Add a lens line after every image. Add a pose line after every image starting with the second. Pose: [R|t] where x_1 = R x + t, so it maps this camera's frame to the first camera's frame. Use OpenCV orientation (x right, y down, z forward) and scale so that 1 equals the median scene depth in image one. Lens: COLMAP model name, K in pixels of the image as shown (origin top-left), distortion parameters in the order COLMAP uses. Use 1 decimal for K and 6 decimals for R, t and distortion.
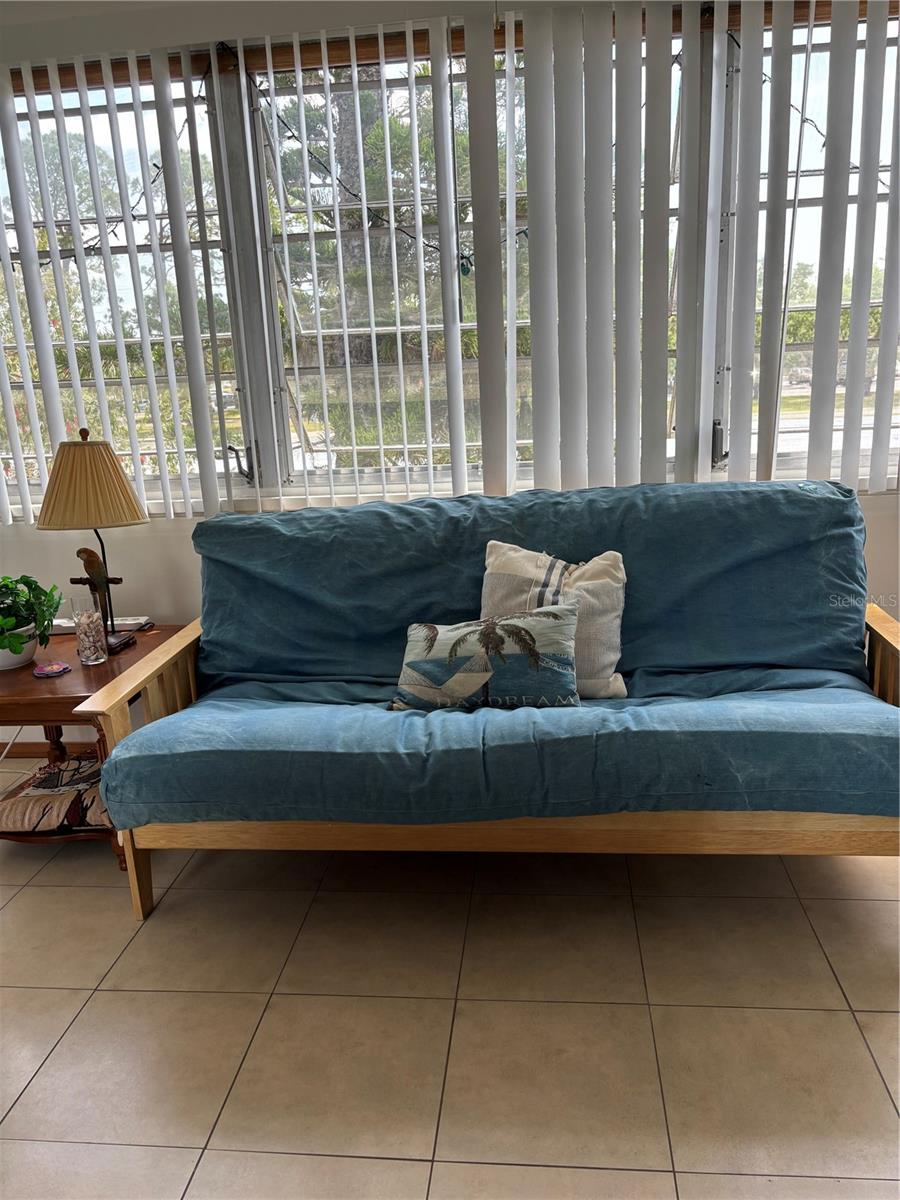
lens RADIAL K [[921.8, 0, 447.7], [0, 921.8, 595.6], [0, 0, 1]] dist [0.035891, -0.008928]
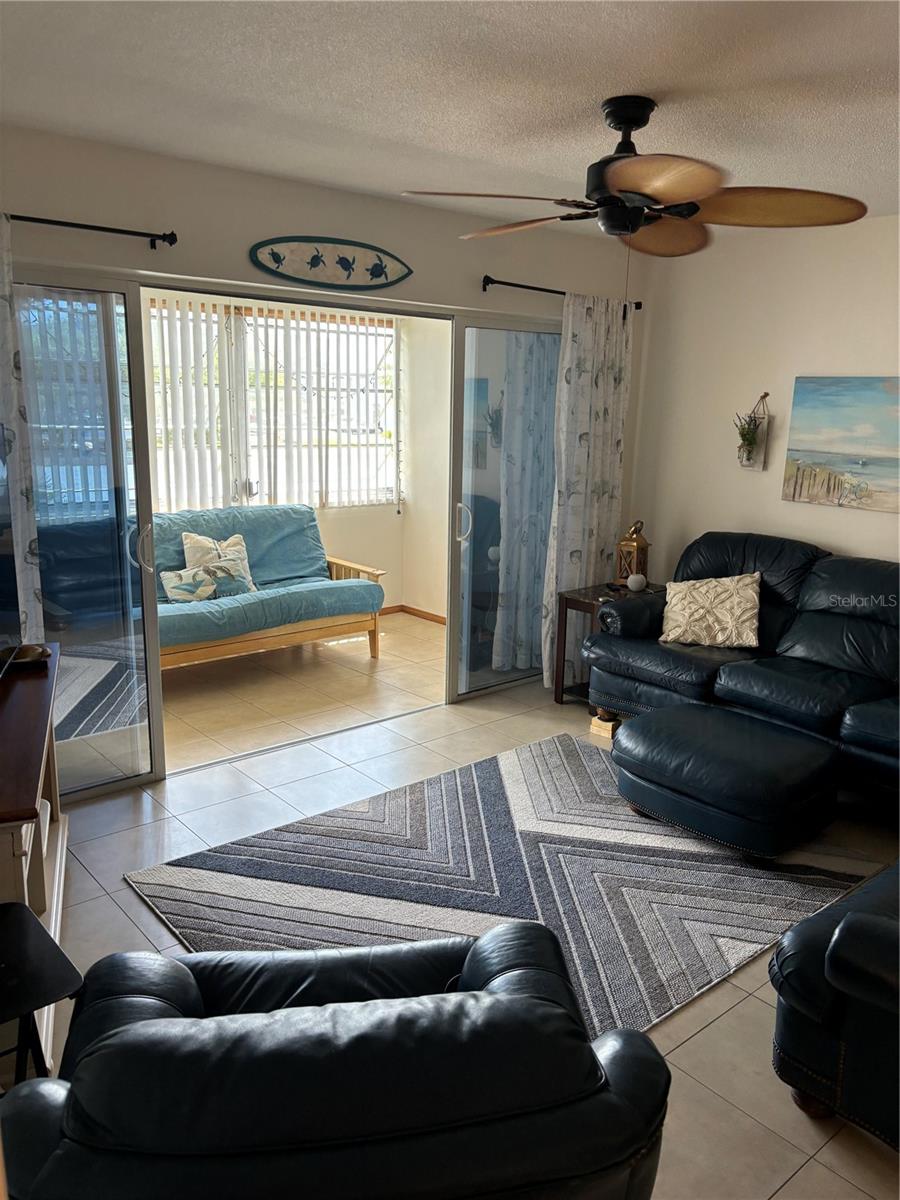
lens RADIAL K [[921.8, 0, 449.6], [0, 921.8, 600.7], [0, 0, 1]] dist [0.035891, -0.008928]
pose [[0.685674, -0.090896, 0.722211, -1.146109], [0.123390, 0.992328, 0.007744, 0.164059], [-0.717374, 0.083804, 0.691629, -0.970171]]
